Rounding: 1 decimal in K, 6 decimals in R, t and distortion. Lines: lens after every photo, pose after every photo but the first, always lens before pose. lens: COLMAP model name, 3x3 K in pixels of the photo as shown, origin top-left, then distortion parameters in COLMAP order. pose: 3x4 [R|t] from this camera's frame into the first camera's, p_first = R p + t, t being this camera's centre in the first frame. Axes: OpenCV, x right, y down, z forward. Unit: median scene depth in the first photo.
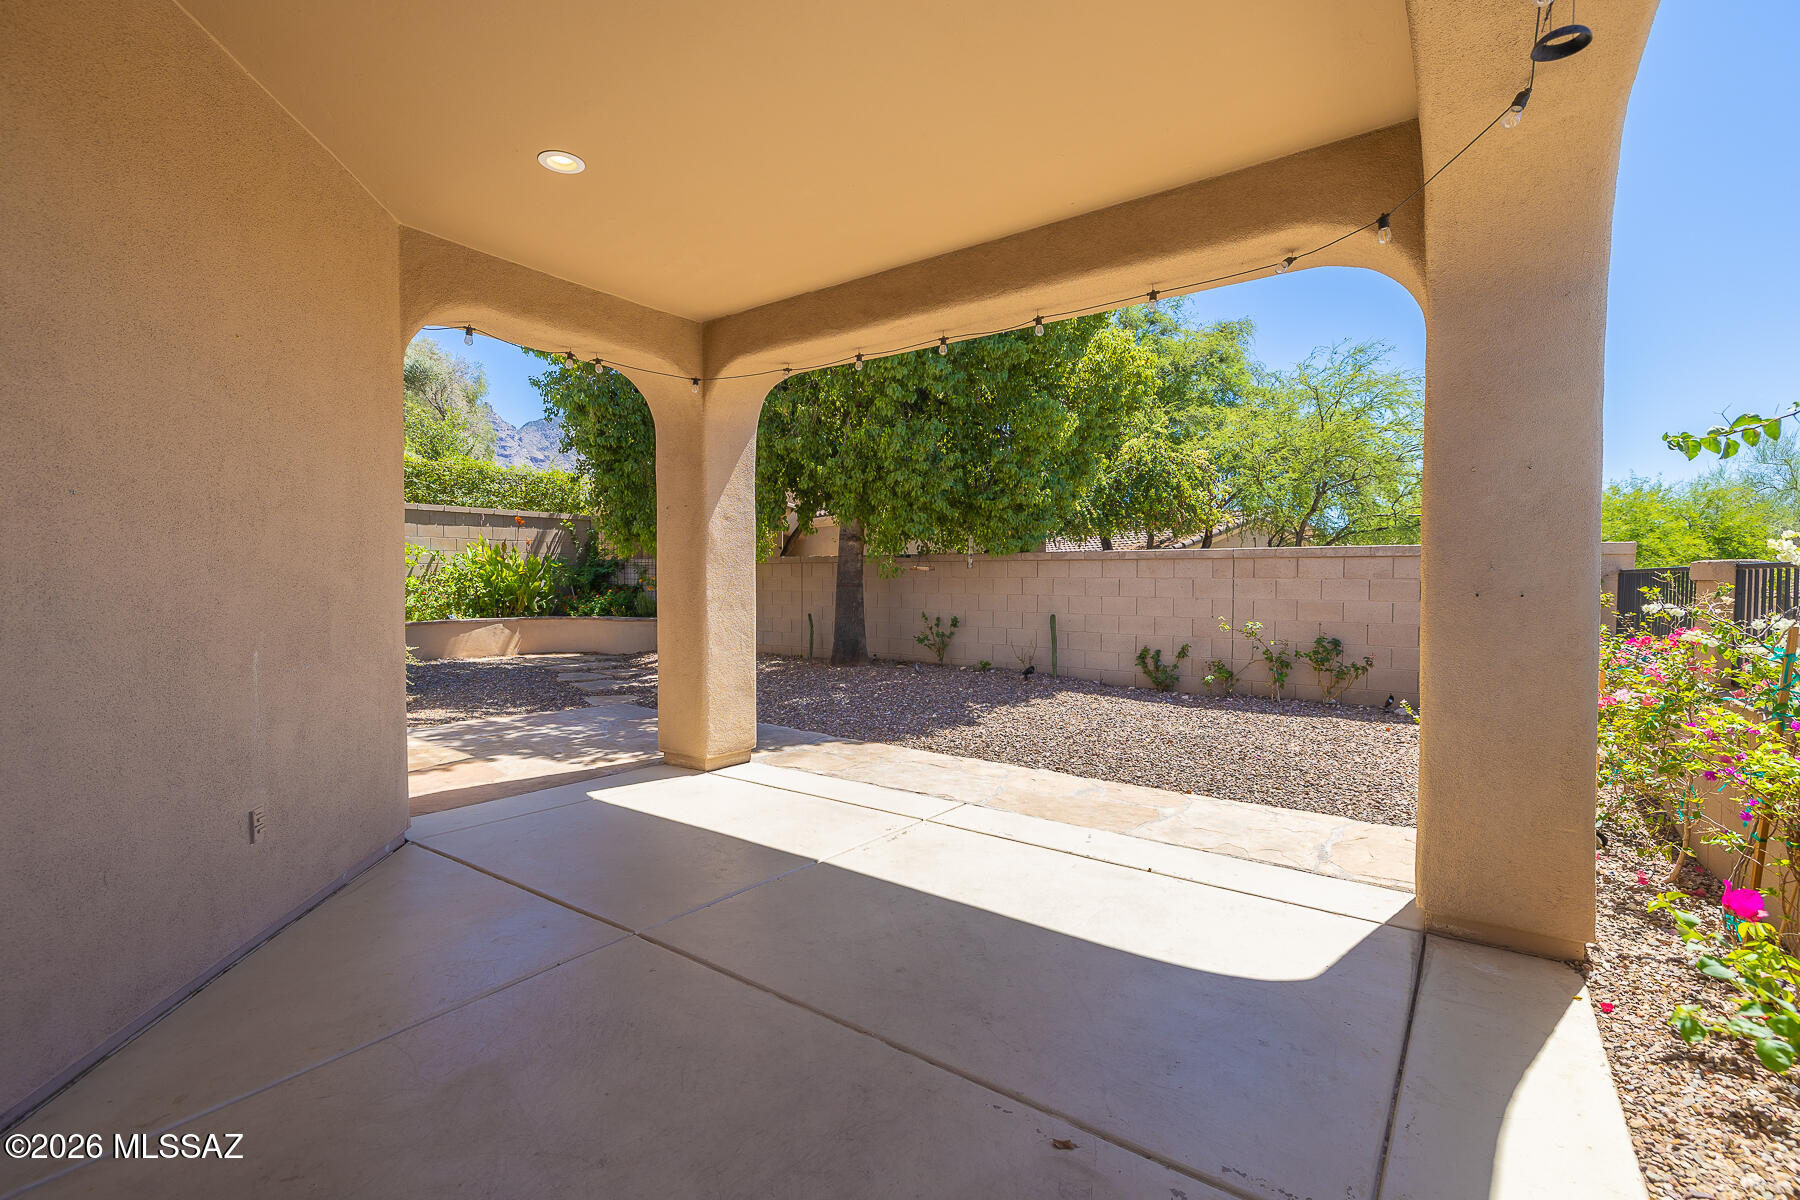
lens RADIAL K [[785.7, 0, 897.2], [0, 785.7, 595.9], [0, 0, 1]] dist [0.001118, 0.000432]
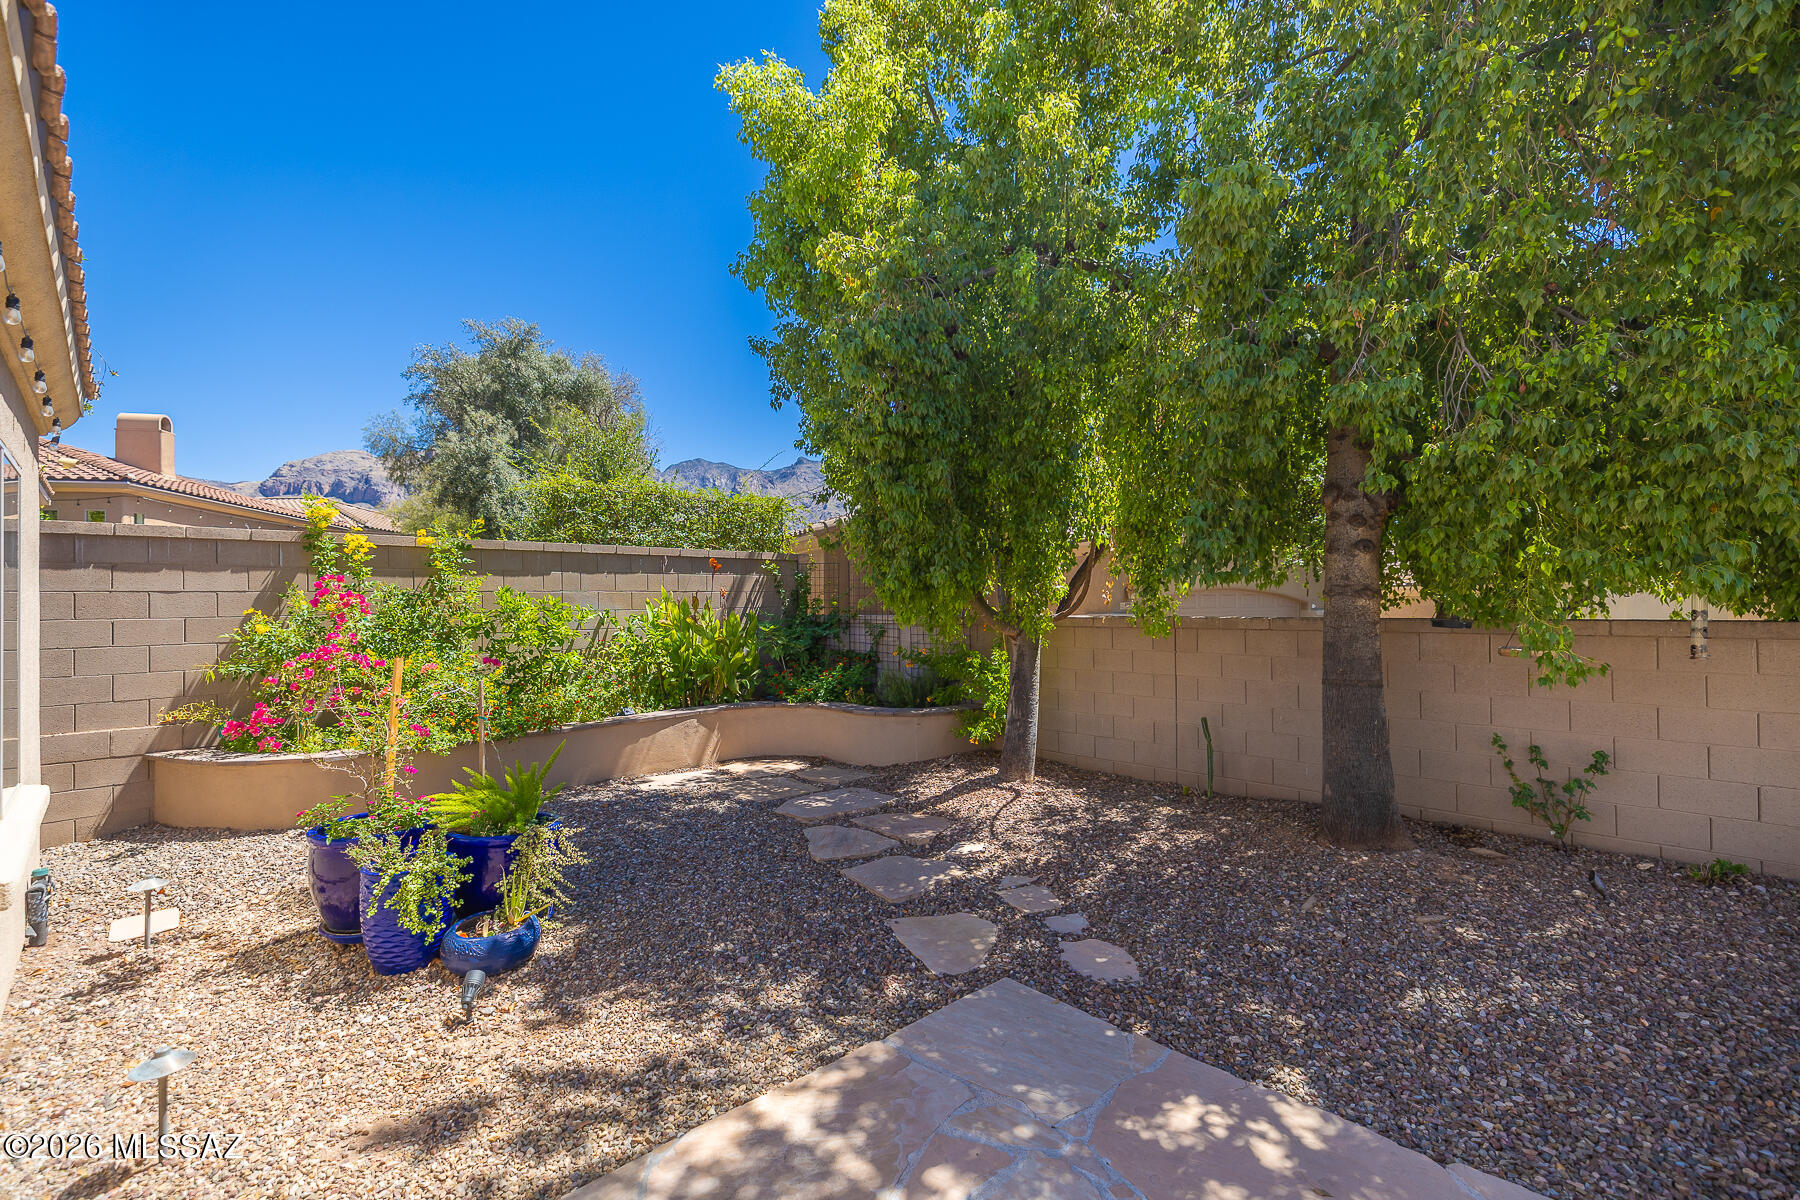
lens RADIAL K [[785.7, 0, 895.1], [0, 785.7, 595.1], [0, 0, 1]] dist [0.001118, 0.000432]
pose [[0.986335, -0.013157, -0.164224, -0.207543], [0.007307, 0.999319, -0.036175, -0.041896], [0.164588, 0.034481, 0.985760, 0.336623]]
